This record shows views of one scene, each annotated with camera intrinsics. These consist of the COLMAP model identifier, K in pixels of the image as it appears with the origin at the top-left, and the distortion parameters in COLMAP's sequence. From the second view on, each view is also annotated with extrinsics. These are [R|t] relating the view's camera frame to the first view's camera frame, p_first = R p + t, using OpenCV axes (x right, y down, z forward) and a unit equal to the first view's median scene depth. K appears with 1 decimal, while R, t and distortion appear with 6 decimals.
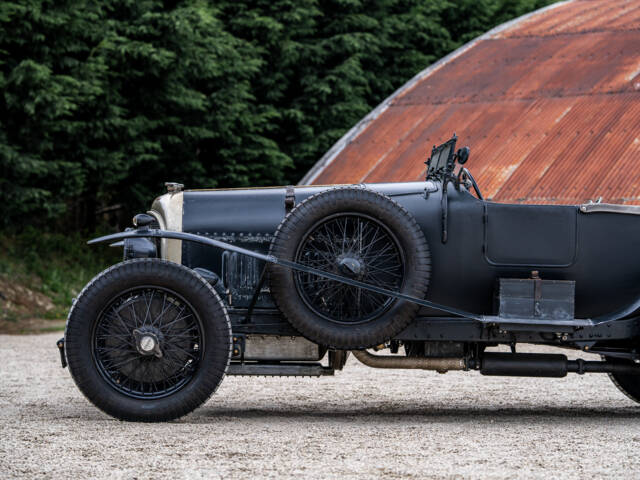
lens RADIAL K [[2171.4, 0, 320.0], [0, 2171.4, 240.0], [0, 0, 1]] dist [0.016269, -1.363030]
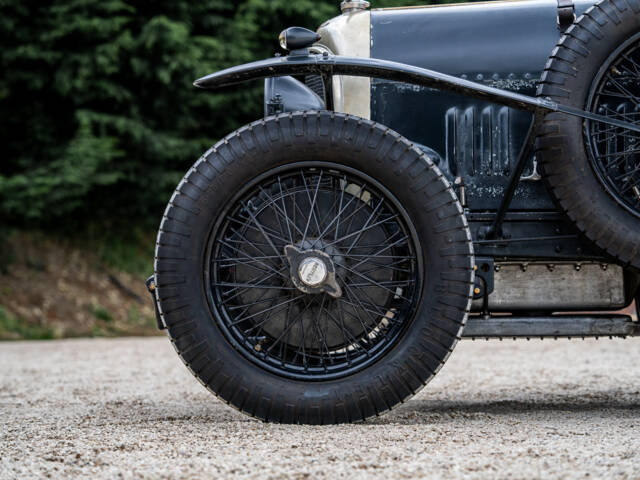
lens RADIAL K [[2171.4, 0, 320.0], [0, 2171.4, 240.0], [0, 0, 1]] dist [0.016269, -1.363030]
pose [[0.996991, -0.026160, -0.072973, -0.037470], [0.025325, 0.999603, -0.012342, 0.044021], [0.073267, 0.010457, 0.997258, 0.456316]]
